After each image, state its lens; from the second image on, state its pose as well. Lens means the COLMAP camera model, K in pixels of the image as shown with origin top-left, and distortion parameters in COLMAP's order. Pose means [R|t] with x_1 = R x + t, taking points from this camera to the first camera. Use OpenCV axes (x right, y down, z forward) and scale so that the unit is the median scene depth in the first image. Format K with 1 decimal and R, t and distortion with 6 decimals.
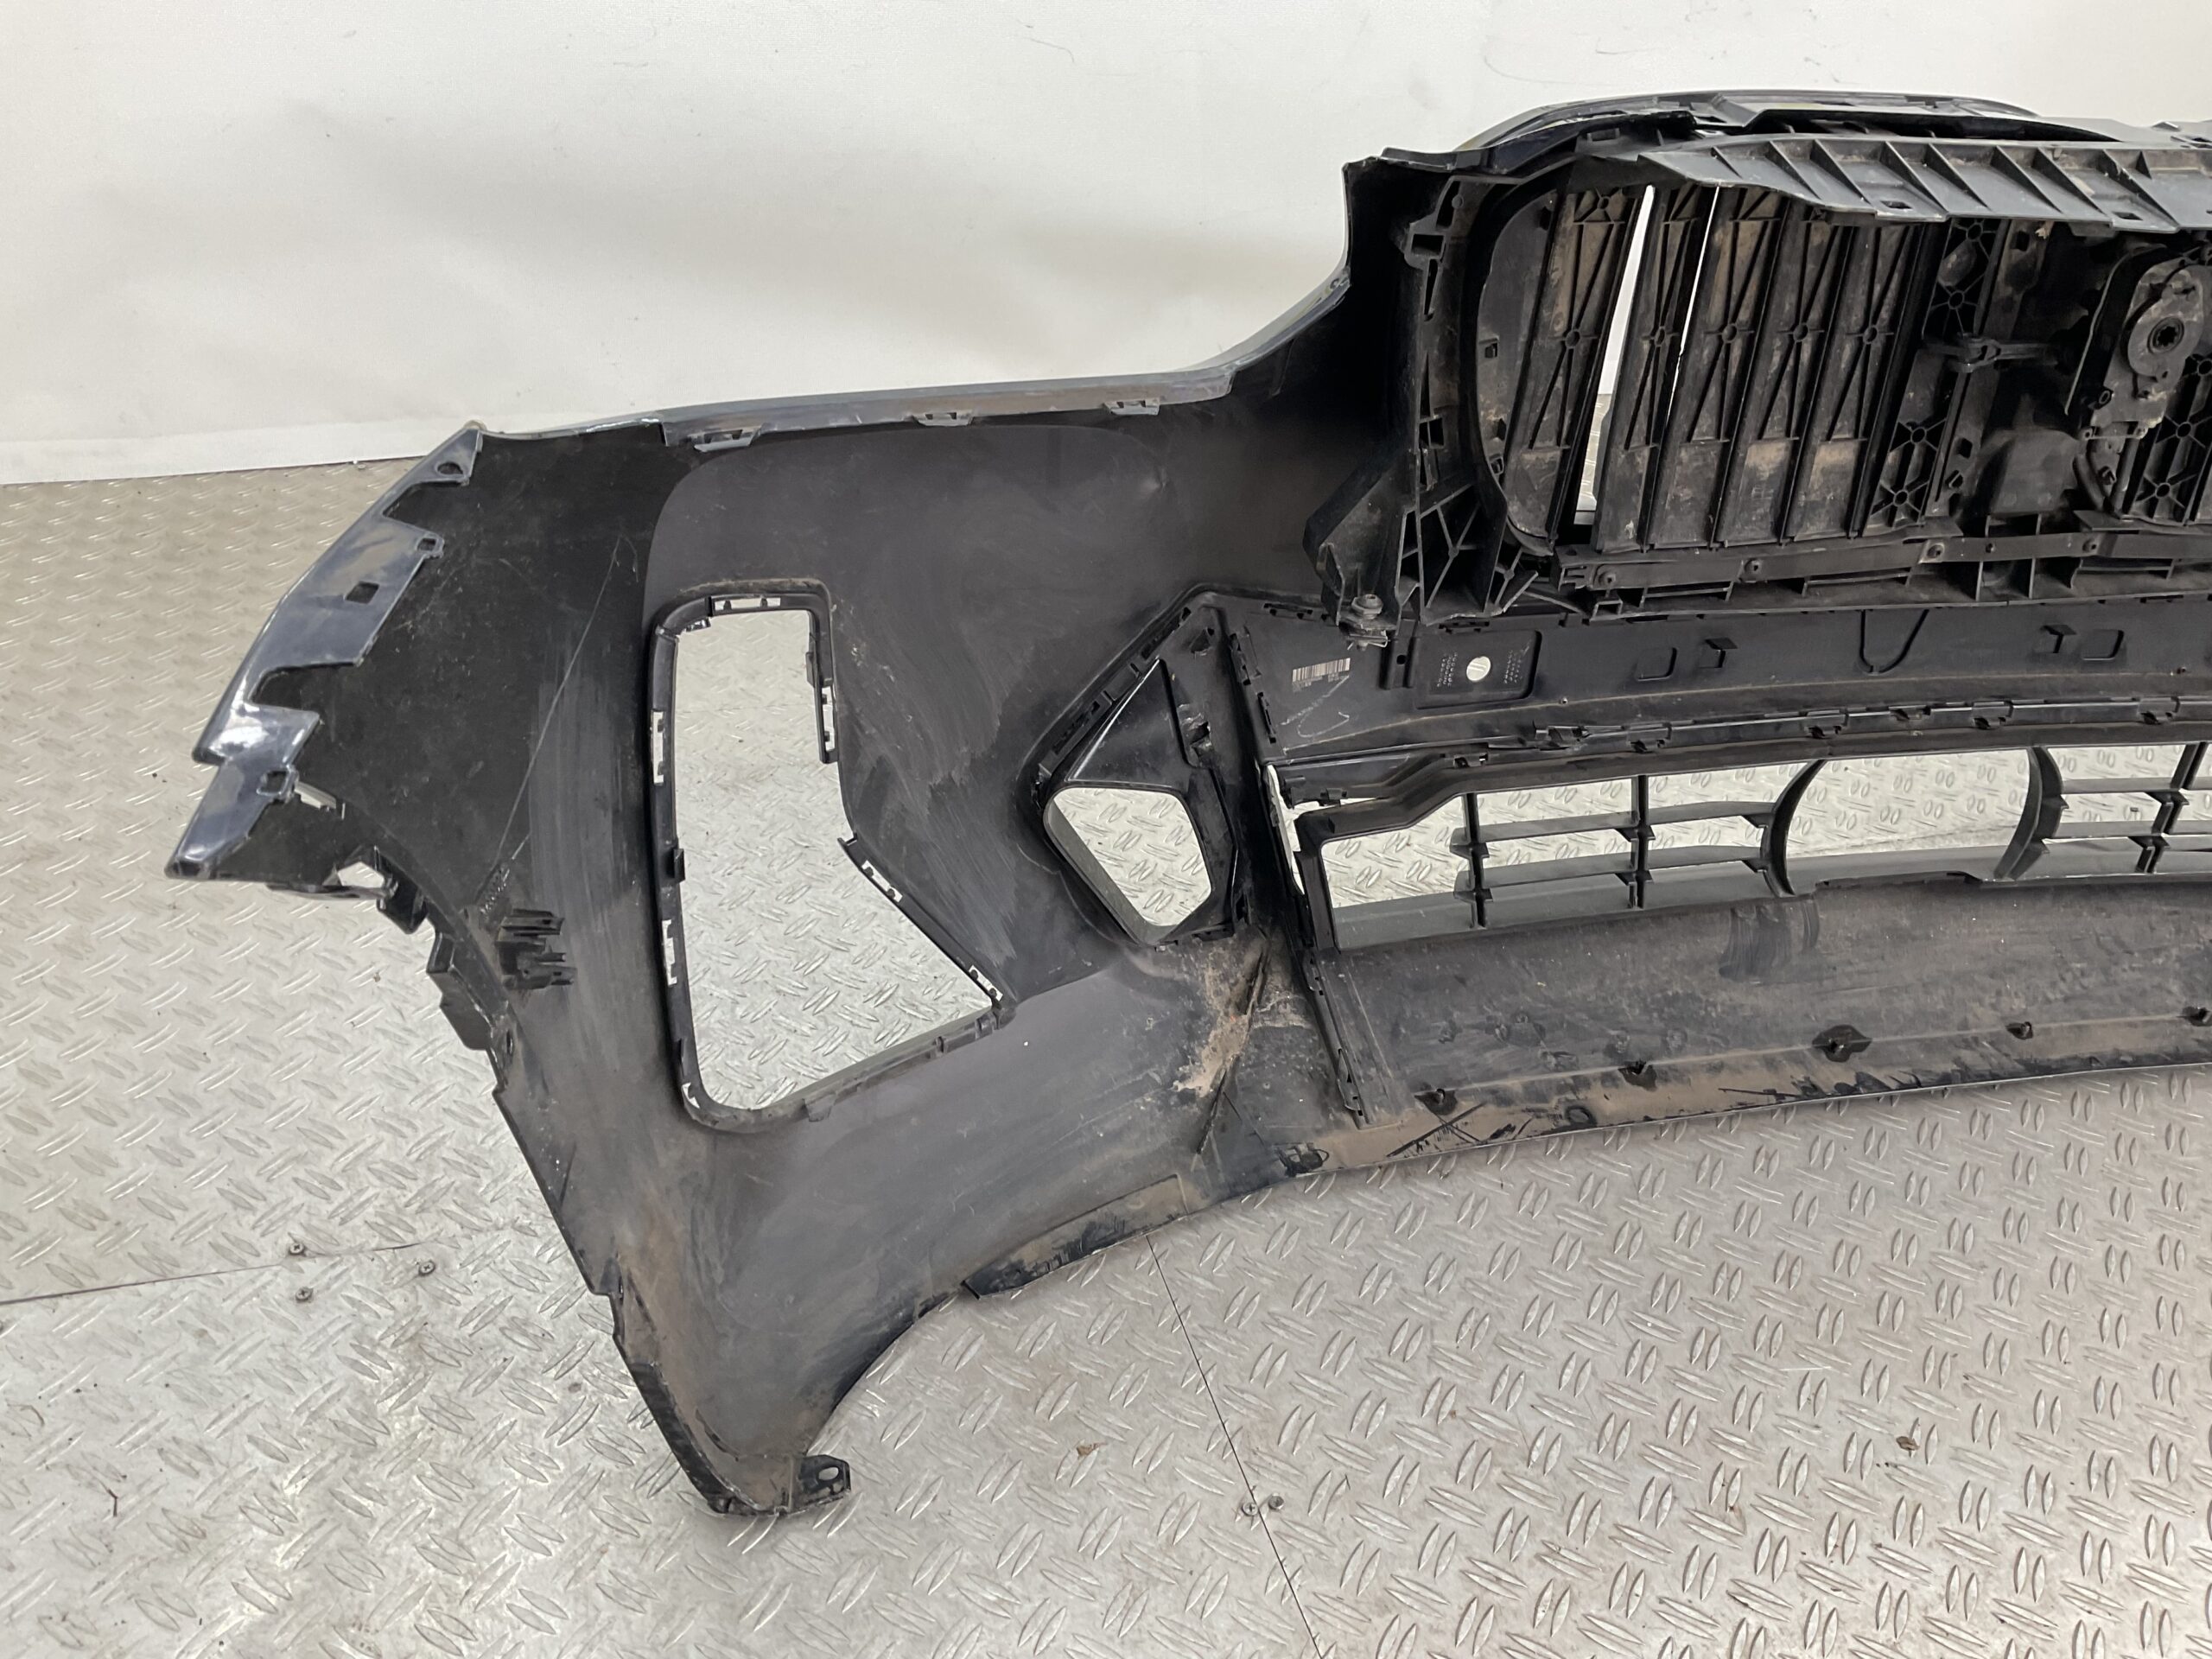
lens RADIAL K [[1814.7, 0, 1106.8], [0, 1814.7, 824.6], [0, 0, 1]] dist [0.092602, -0.182015]
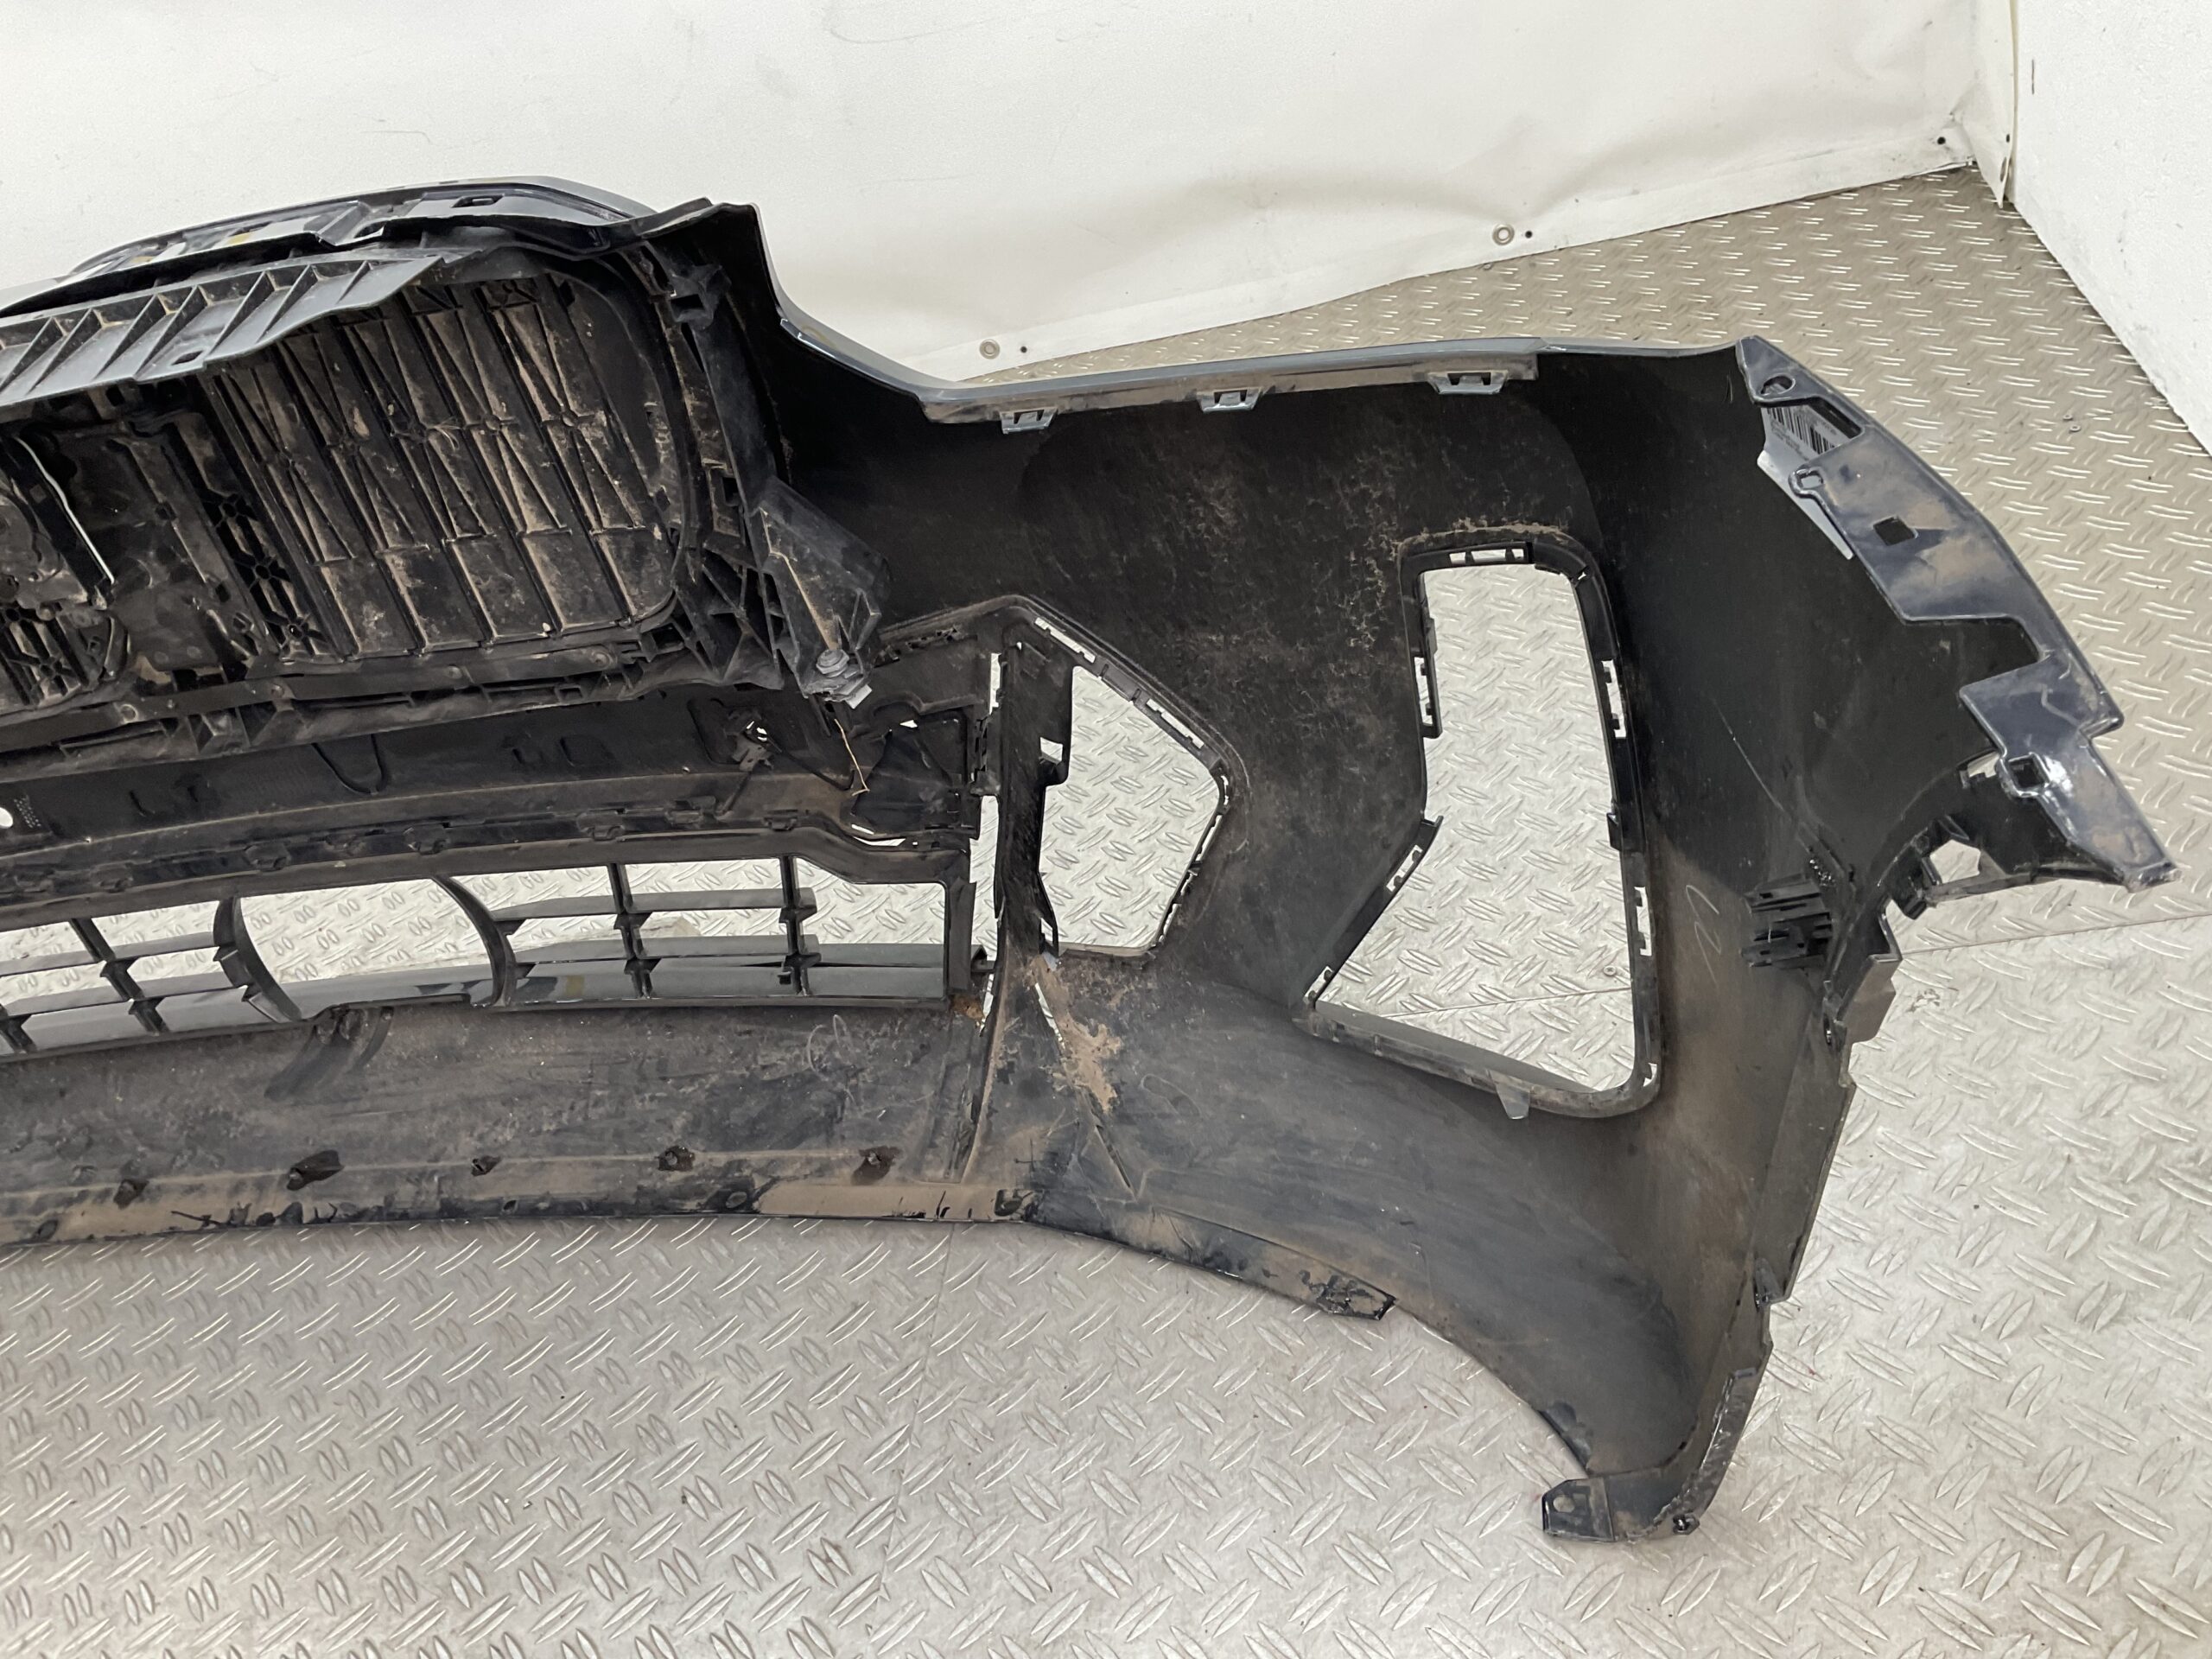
lens RADIAL K [[1807.4, 0, 1106.0], [0, 1807.4, 829.5], [0, 0, 1]] dist [0.057992, -0.103237]
pose [[0.883479, -0.018020, -0.468125, 1.290573], [0.059168, 0.995550, 0.073345, -0.118247], [0.464720, -0.092497, 0.880613, 0.344791]]
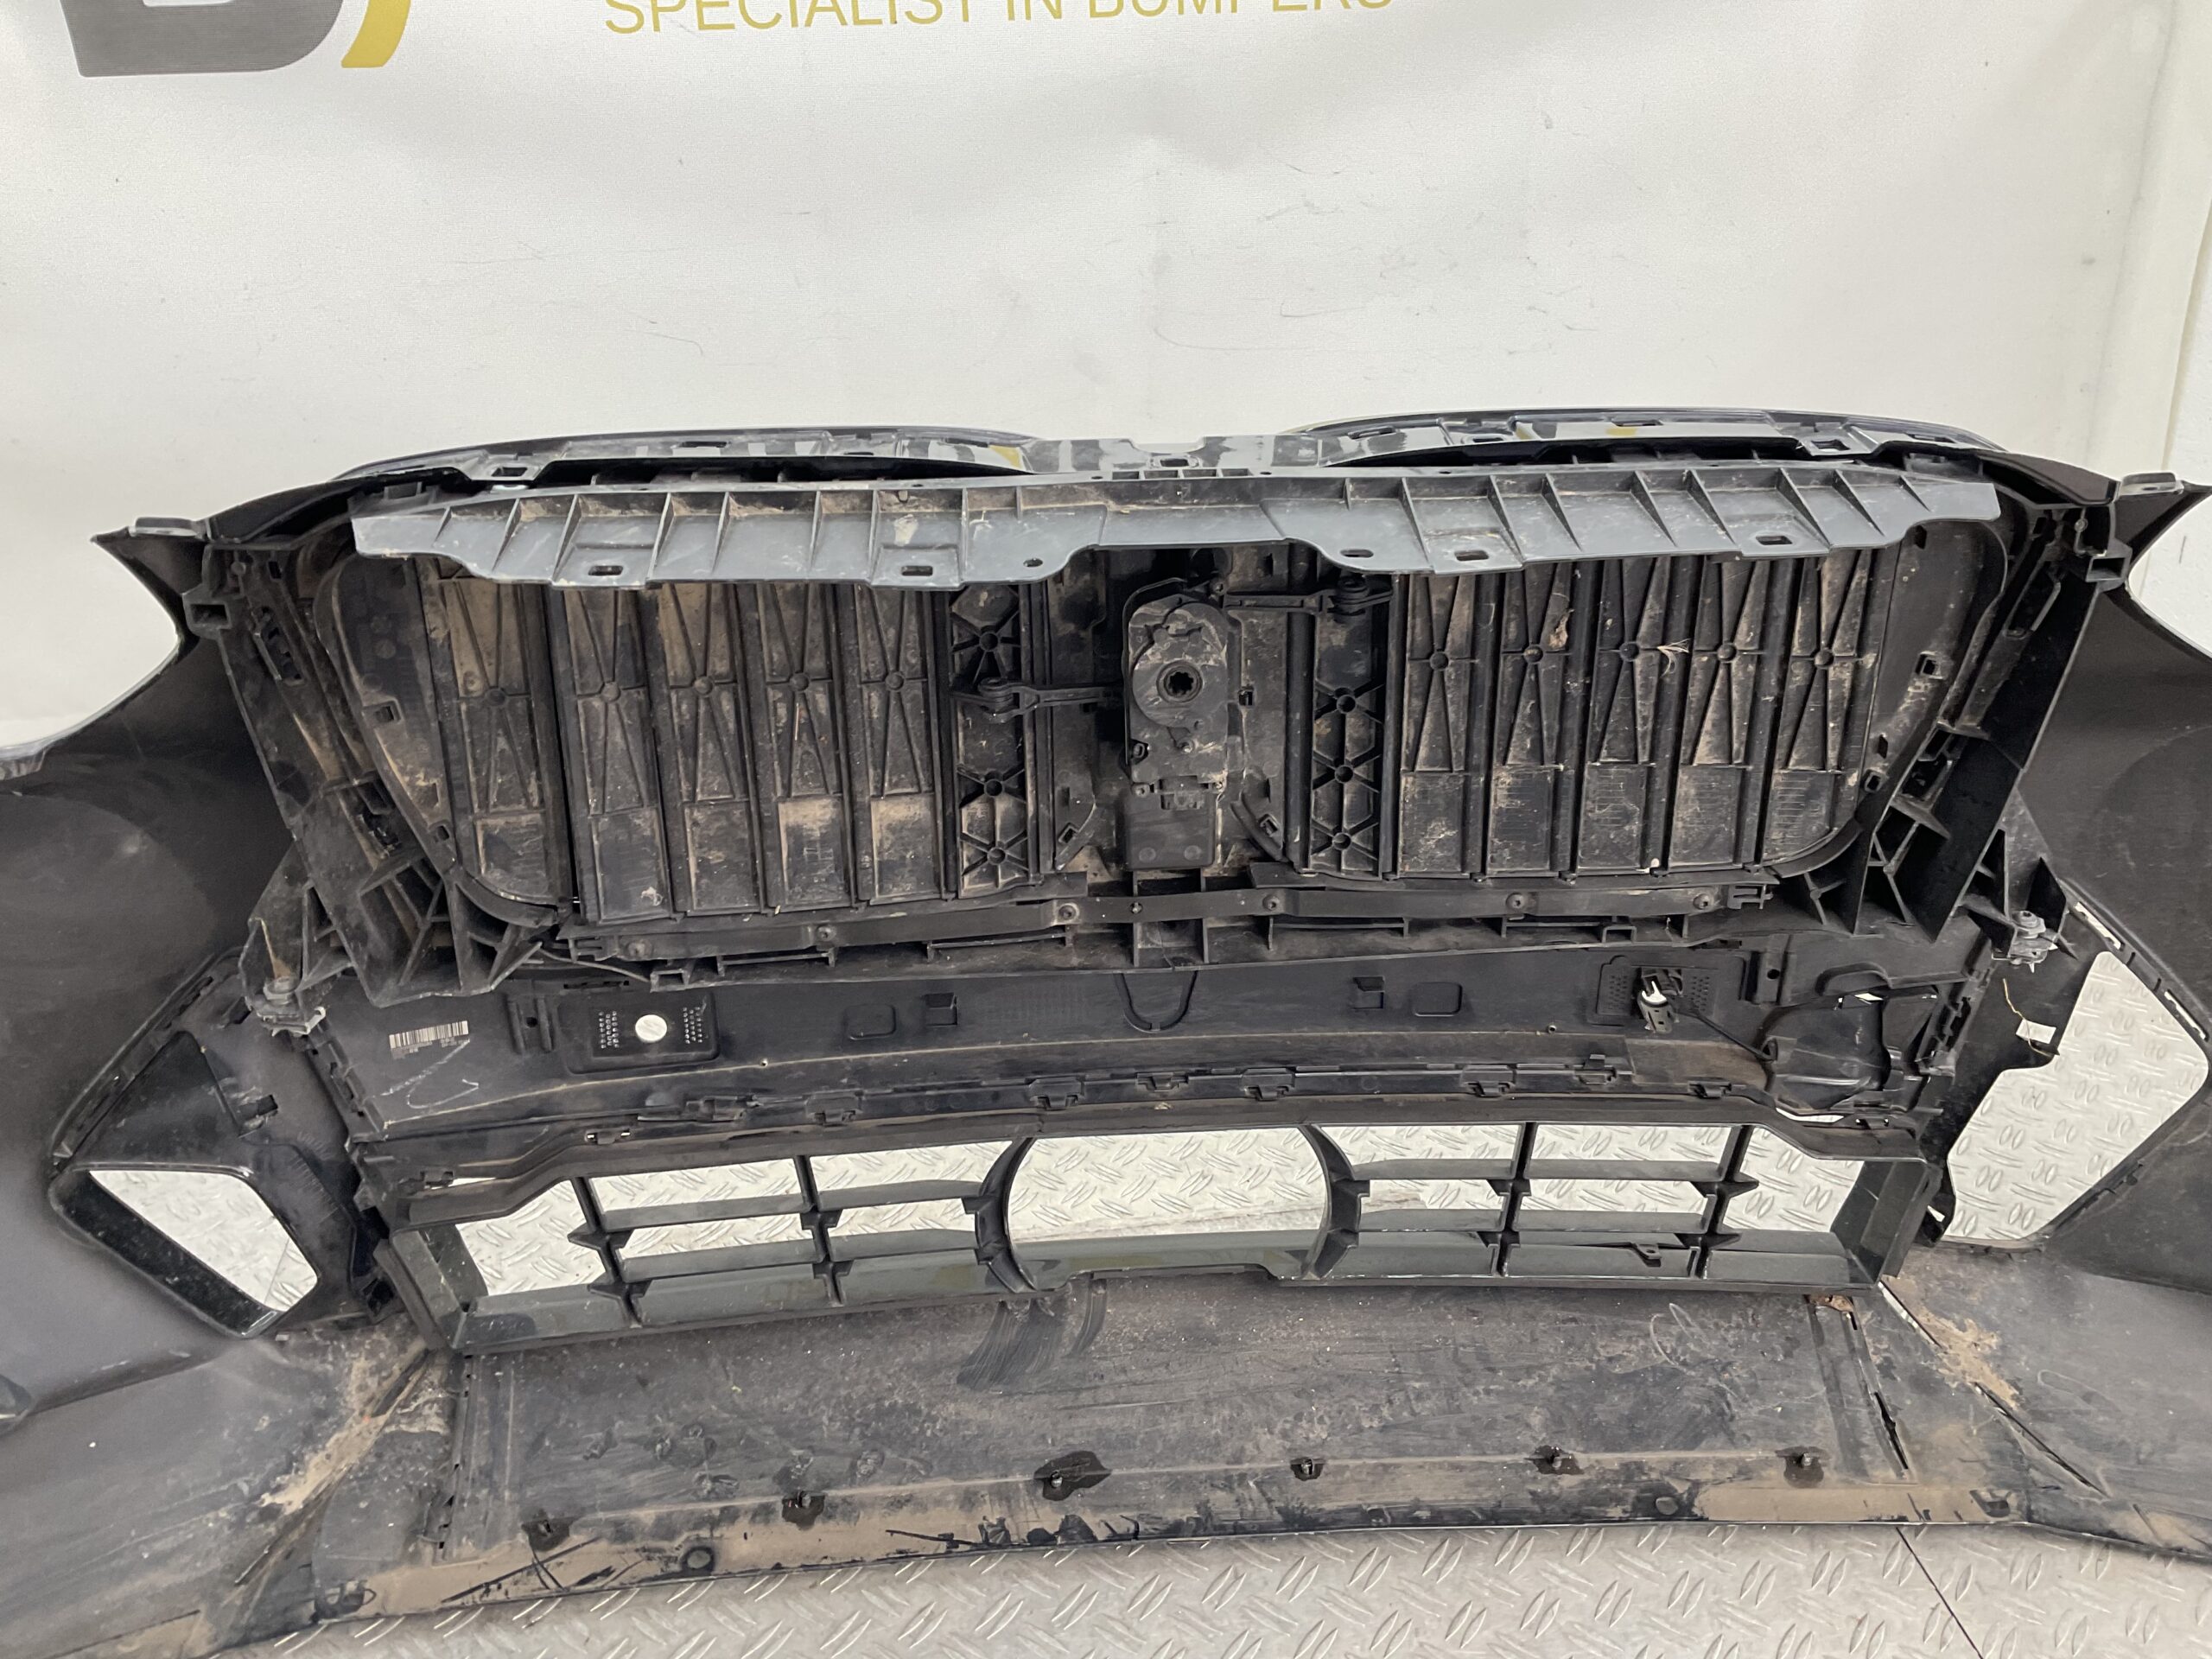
lens RADIAL K [[1817.8, 0, 1104.4], [0, 1817.8, 824.6], [0, 0, 1]] dist [0.108982, -0.218739]
pose [[0.986324, -0.002043, -0.164805, 0.570689], [-0.016664, 0.993563, -0.112048, -0.087345], [0.163973, 0.113262, 0.979941, 0.138567]]
